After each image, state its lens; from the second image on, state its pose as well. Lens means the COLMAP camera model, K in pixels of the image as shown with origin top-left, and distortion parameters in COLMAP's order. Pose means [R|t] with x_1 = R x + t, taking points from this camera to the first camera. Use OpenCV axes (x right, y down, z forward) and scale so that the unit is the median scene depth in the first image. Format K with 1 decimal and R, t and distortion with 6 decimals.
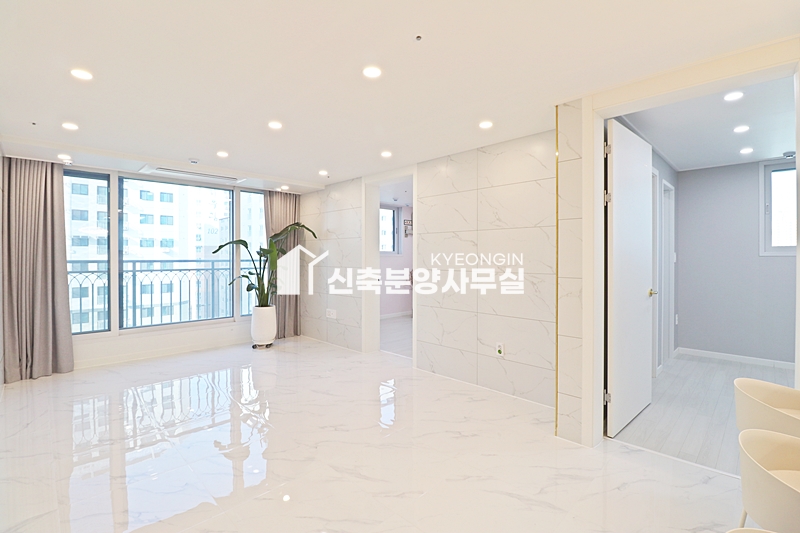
lens RADIAL K [[379.9, 0, 398.9], [0, 379.9, 253.8], [0, 0, 1]] dist [-0.053188, 0.000141]
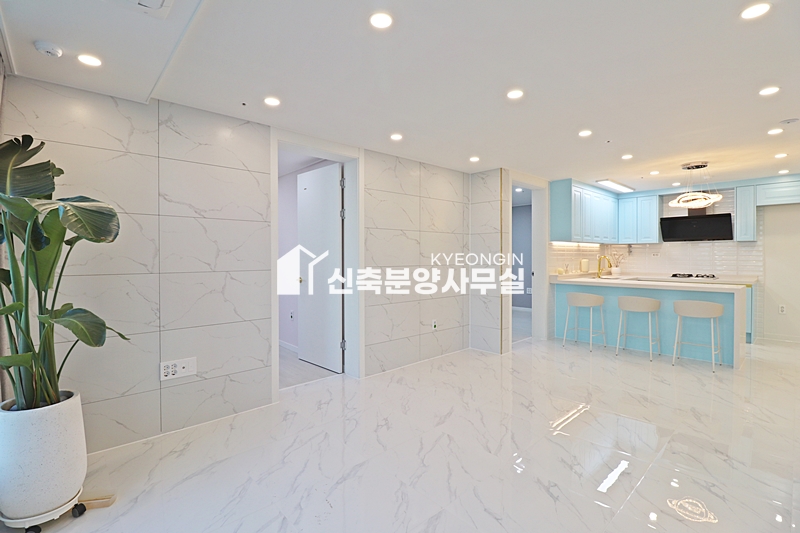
lens RADIAL K [[378.3, 0, 398.7], [0, 378.3, 258.1], [0, 0, 1]] dist [-0.022099, -0.000242]
pose [[0.005815, 0.003823, 0.999976, -0.849486], [0.004300, 0.999983, -0.003848, 0.023861], [-0.999974, 0.004322, 0.005798, 0.916777]]
